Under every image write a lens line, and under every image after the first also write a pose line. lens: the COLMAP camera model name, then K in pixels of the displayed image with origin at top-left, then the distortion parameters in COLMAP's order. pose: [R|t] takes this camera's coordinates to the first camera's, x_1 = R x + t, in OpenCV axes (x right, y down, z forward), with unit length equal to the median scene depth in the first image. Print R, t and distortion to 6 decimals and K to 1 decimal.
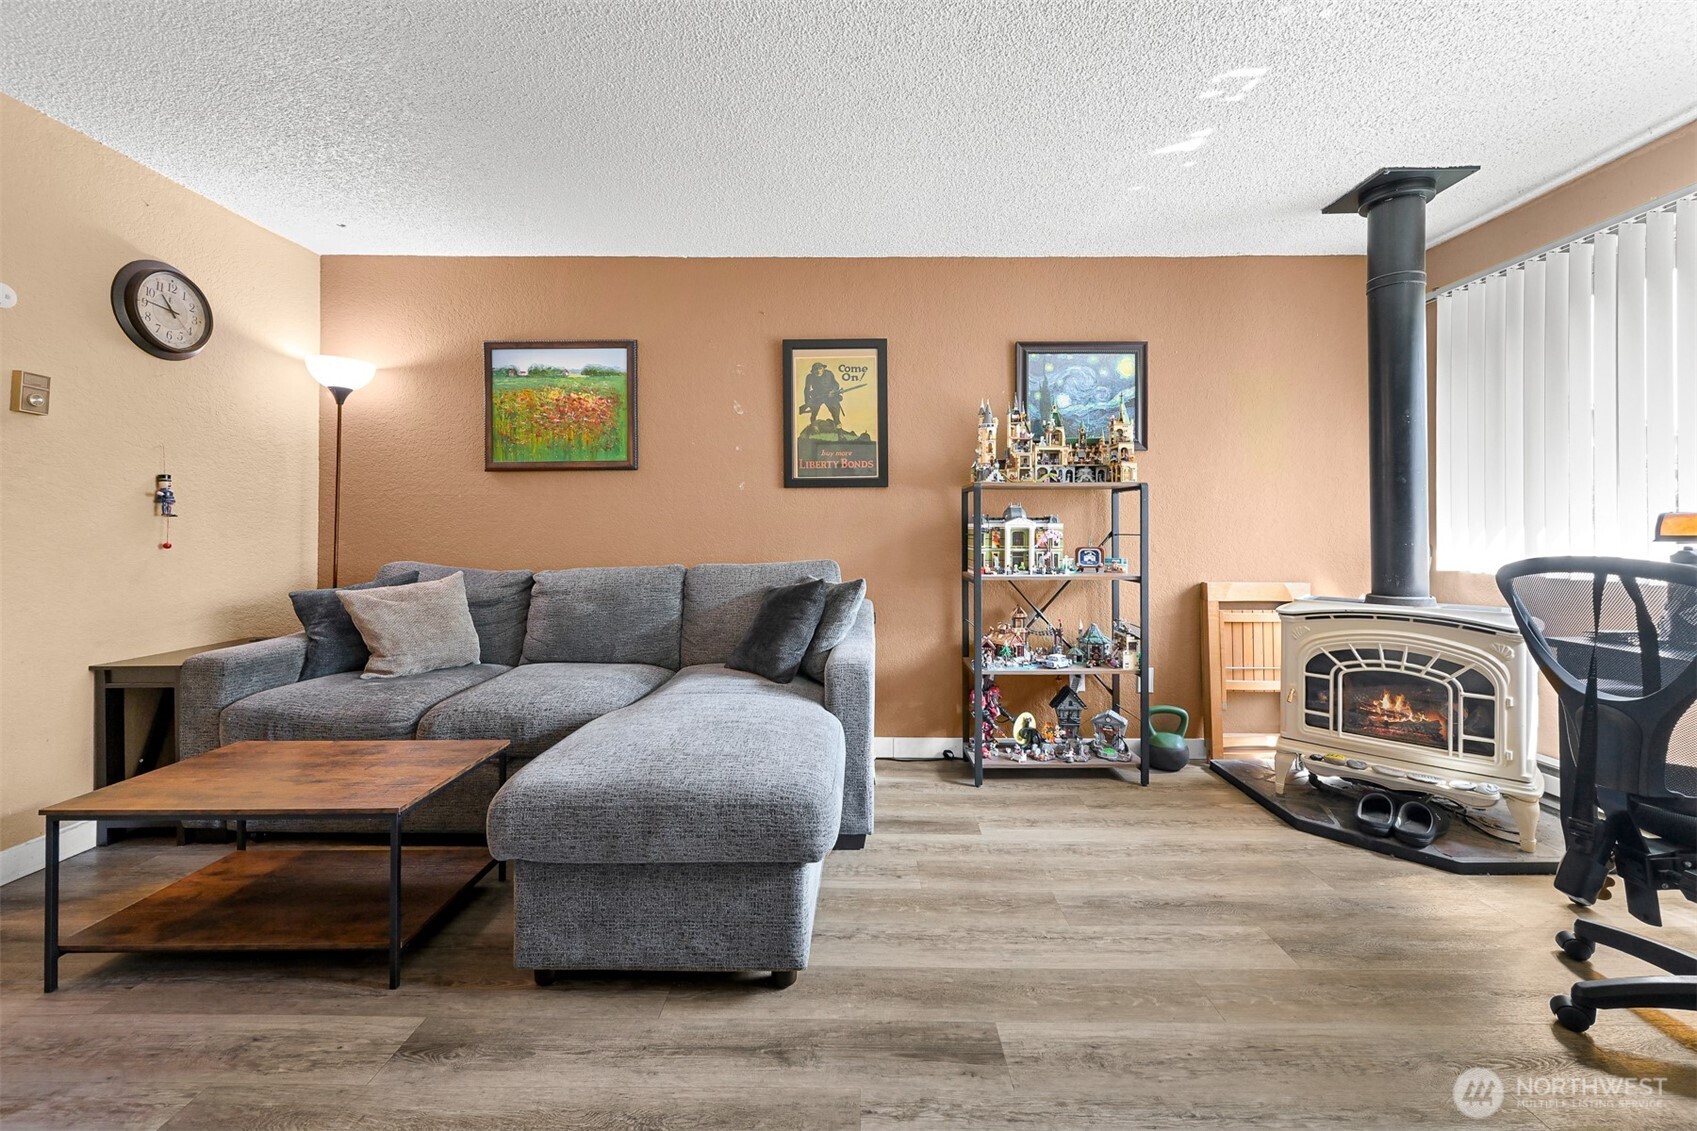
lens RADIAL K [[674.6, 0, 847.4], [0, 674.6, 531.3], [0, 0, 1]] dist [-0.001795, -0.000709]
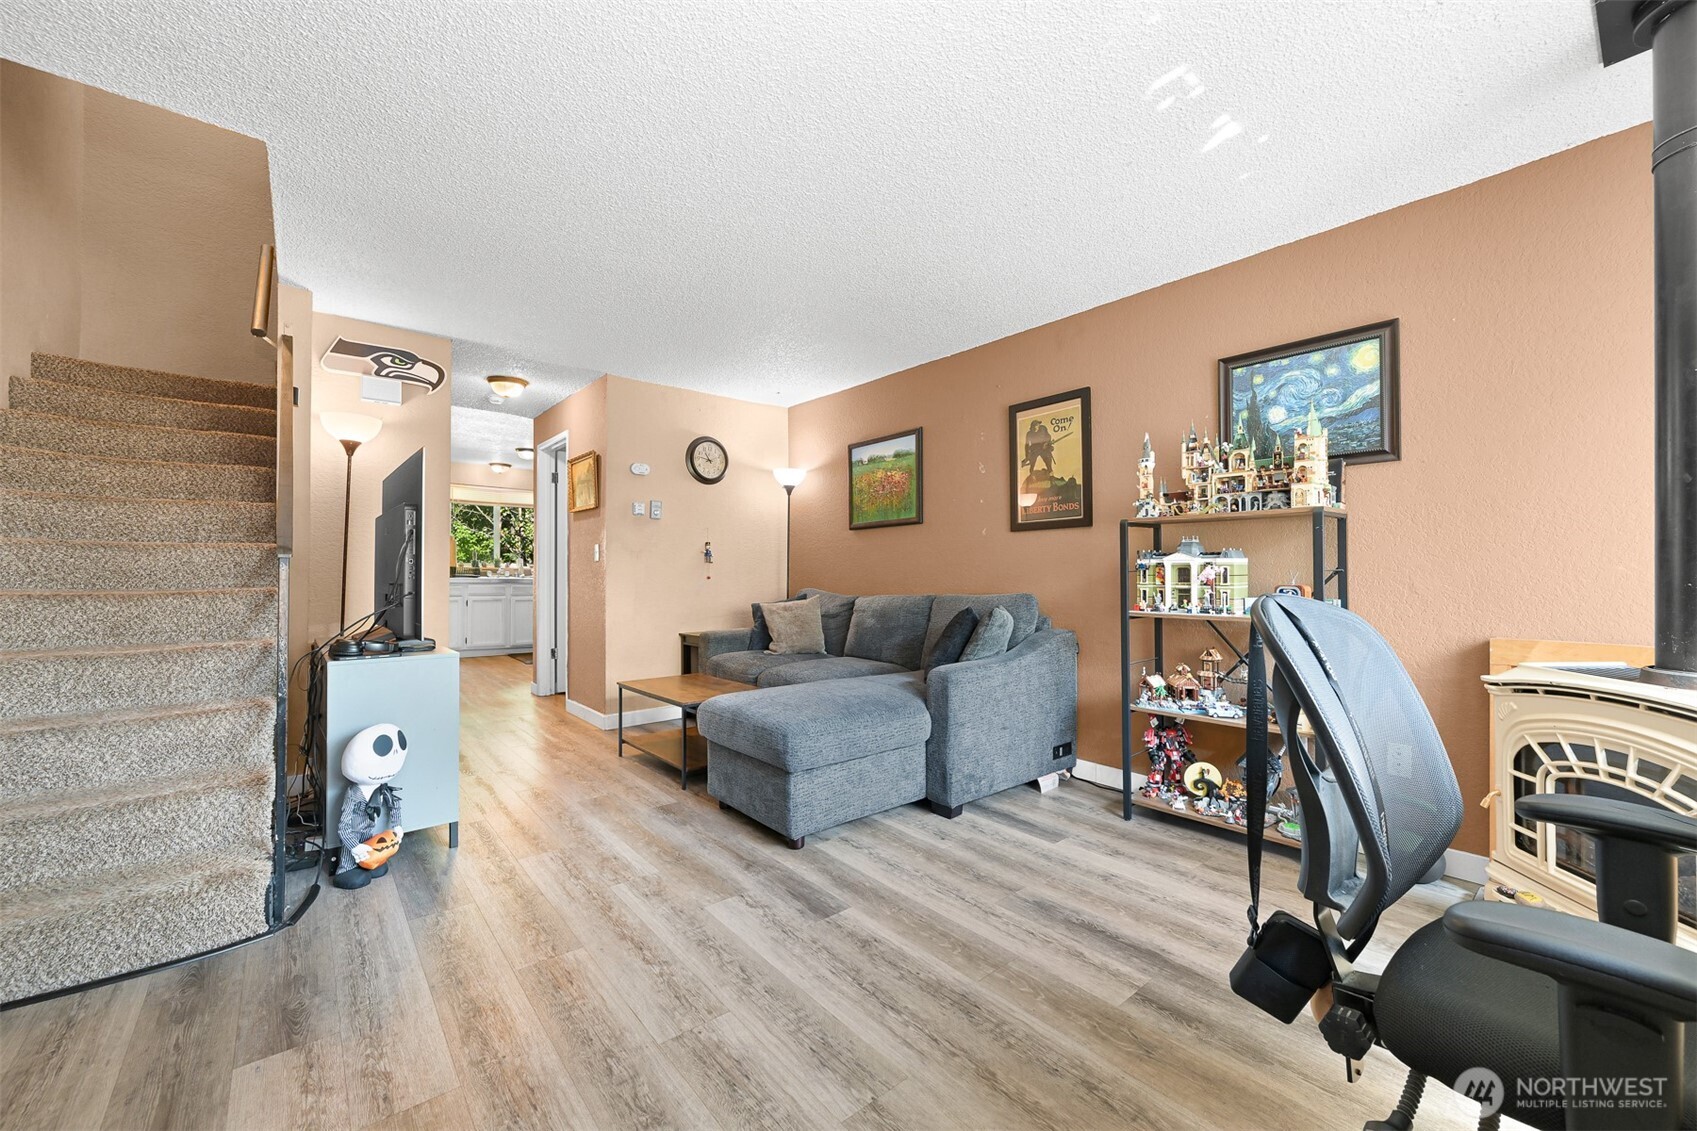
lens RADIAL K [[674.6, 0, 857.2], [0, 674.6, 571.7], [0, 0, 1]] dist [-0.001795, -0.000709]
pose [[0.641596, -0.002276, -0.767039, 0.674186], [0.004253, 0.999991, 0.000591, 0.003709], [0.767031, -0.003641, 0.641600, 0.041204]]
